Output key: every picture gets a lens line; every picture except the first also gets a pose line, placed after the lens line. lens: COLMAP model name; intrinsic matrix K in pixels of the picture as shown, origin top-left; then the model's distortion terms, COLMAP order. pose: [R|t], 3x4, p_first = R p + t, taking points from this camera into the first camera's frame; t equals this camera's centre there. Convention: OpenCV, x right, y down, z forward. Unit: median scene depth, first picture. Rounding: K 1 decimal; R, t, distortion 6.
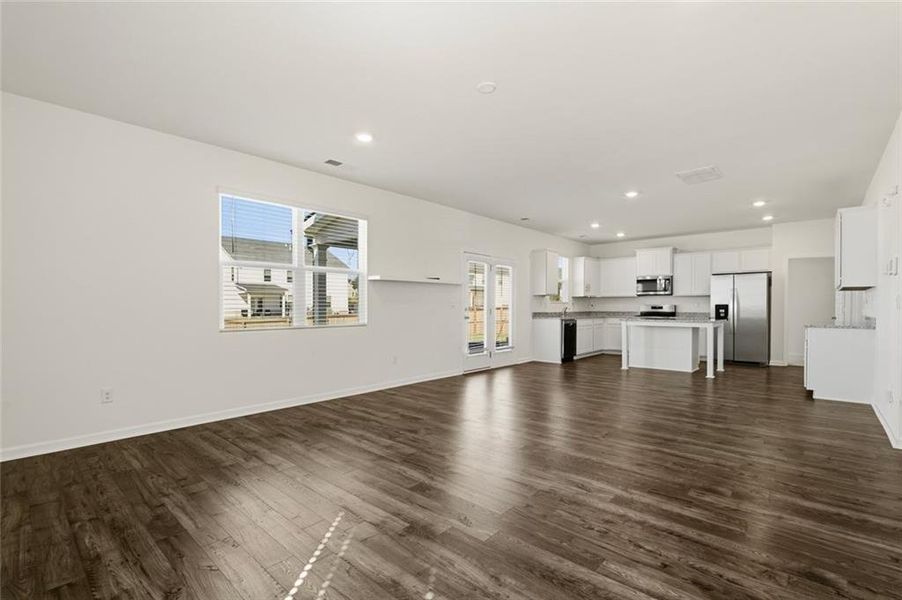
lens RADIAL K [[403.5, 0, 447.6], [0, 403.5, 312.0], [0, 0, 1]] dist [-0.000262, -0.000124]
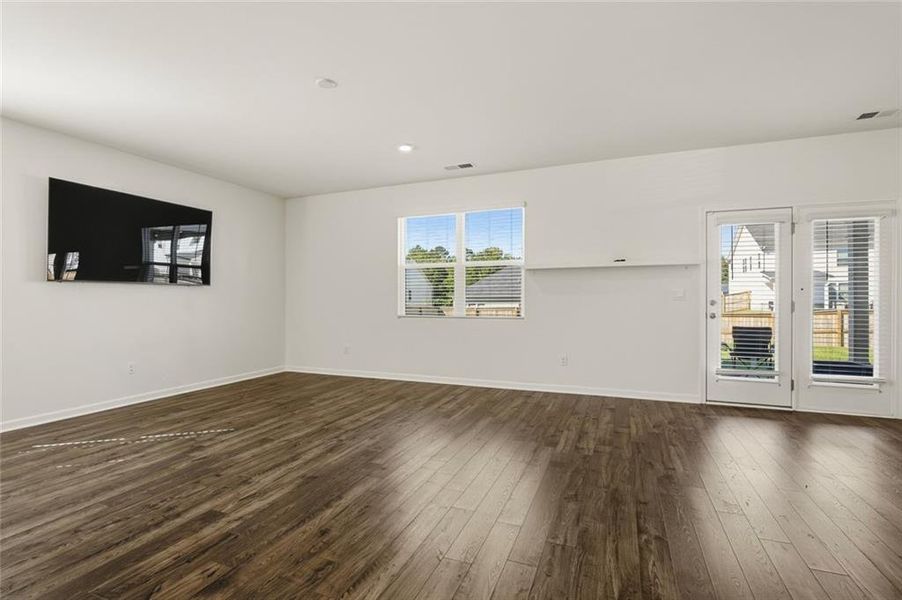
lens RADIAL K [[411.4, 0, 454.3], [0, 411.4, 300.9], [0, 0, 1]] dist [-0.001744, -0.000194]
pose [[0.350363, 0.002553, -0.936611, 1.002841], [-0.008093, 0.999967, -0.000302, -0.011393], [0.936579, 0.007686, 0.350372, 0.801005]]
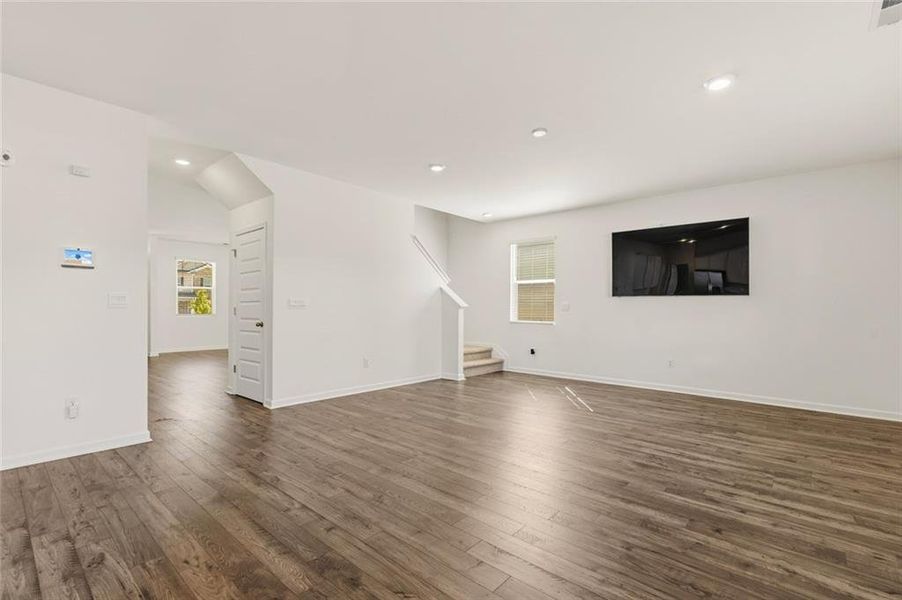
lens RADIAL K [[411.4, 0, 454.3], [0, 411.4, 300.9], [0, 0, 1]] dist [-0.001744, -0.000194]
pose [[-0.999468, -0.010436, -0.030913, 0.337309], [-0.010344, 0.999942, -0.003148, -0.024648], [0.030944, -0.002827, -0.999517, 1.921052]]
